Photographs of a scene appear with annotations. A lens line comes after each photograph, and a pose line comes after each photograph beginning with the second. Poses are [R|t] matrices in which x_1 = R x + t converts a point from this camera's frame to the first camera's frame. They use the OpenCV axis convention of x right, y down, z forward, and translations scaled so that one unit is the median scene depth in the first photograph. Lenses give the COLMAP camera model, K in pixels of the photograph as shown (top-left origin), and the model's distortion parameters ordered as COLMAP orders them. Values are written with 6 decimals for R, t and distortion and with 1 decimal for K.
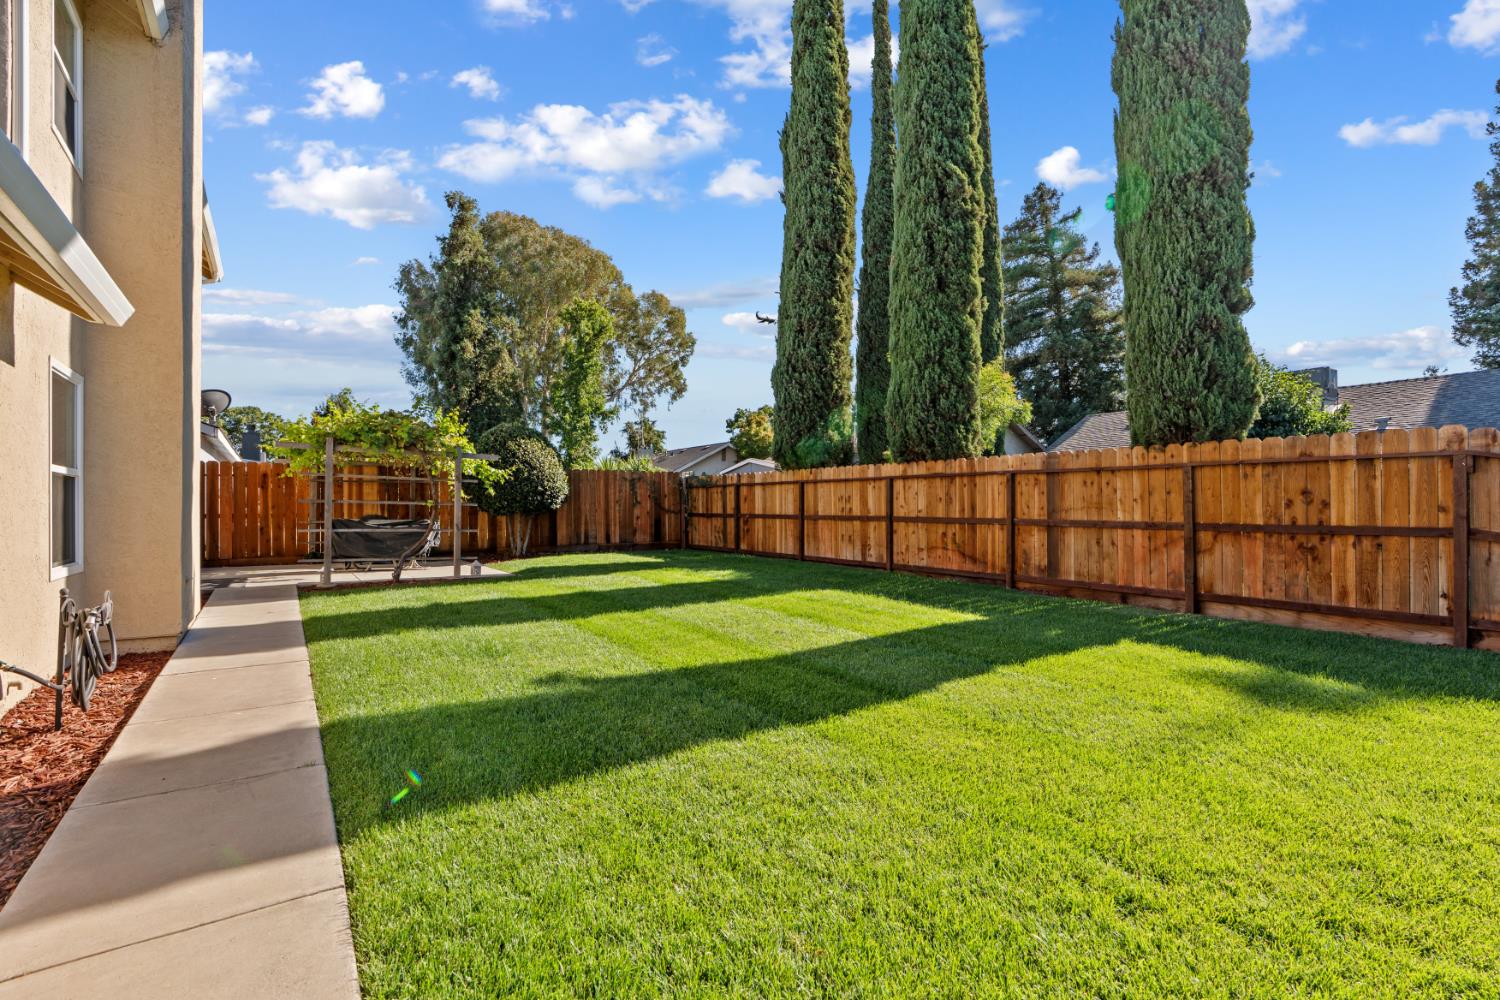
lens RADIAL K [[670.9, 0, 756.3], [0, 670.9, 502.6], [0, 0, 1]] dist [-0.011288, 0.002792]
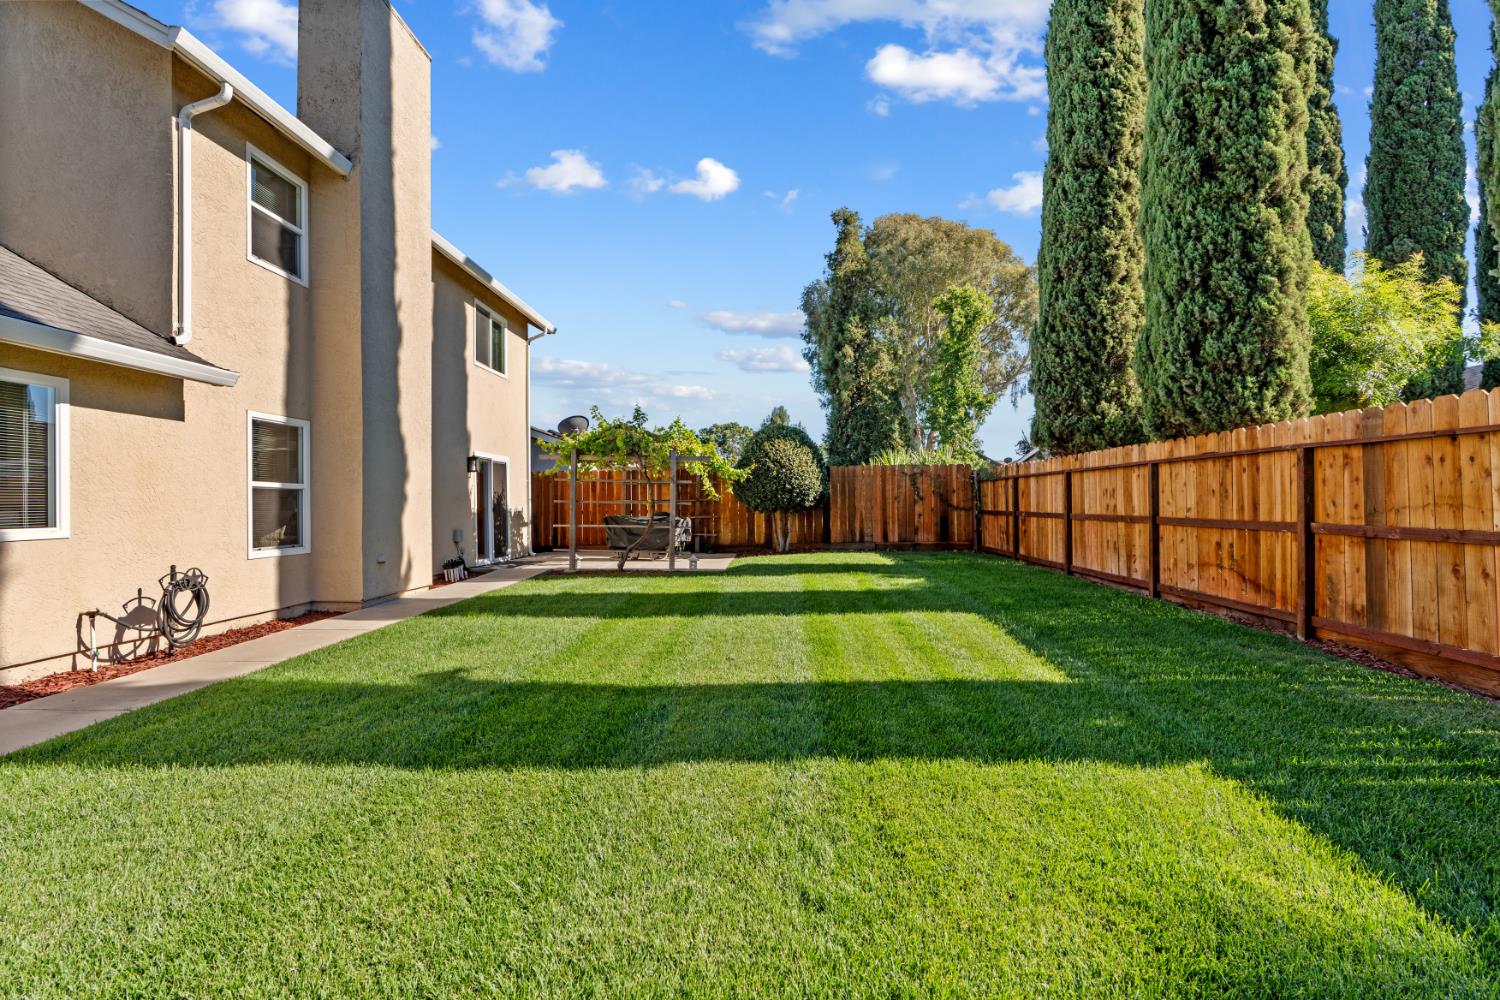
lens RADIAL K [[670.9, 0, 754.3], [0, 670.9, 498.6], [0, 0, 1]] dist [-0.011288, 0.002792]
pose [[0.796663, -0.009126, -0.604354, 0.277327], [0.010454, 0.999944, -0.001319, -0.001976], [0.604333, -0.005267, 0.796714, 0.174941]]
